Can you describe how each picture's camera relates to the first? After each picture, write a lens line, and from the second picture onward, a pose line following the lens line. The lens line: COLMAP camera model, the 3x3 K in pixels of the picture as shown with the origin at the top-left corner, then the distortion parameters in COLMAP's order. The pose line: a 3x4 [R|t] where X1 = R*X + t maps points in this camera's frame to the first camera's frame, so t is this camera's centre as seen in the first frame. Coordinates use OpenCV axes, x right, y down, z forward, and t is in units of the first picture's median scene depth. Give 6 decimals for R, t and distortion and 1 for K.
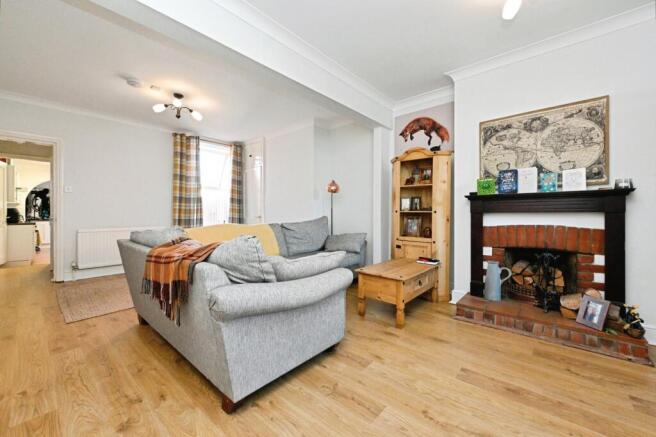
lens RADIAL K [[266.8, 0, 326.1], [0, 266.8, 217.4], [0, 0, 1]] dist [0.009933, -0.001112]
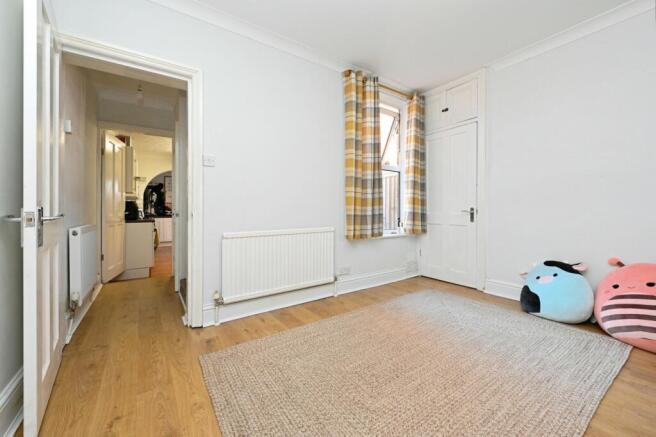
lens RADIAL K [[266.8, 0, 327.3], [0, 266.8, 212.7], [0, 0, 1]] dist [0.009933, -0.001112]
pose [[0.972610, -0.002958, -0.232426, -0.834675], [0.001604, 0.999981, -0.006012, 0.009088], [0.232440, 0.005474, 0.972595, 0.731707]]
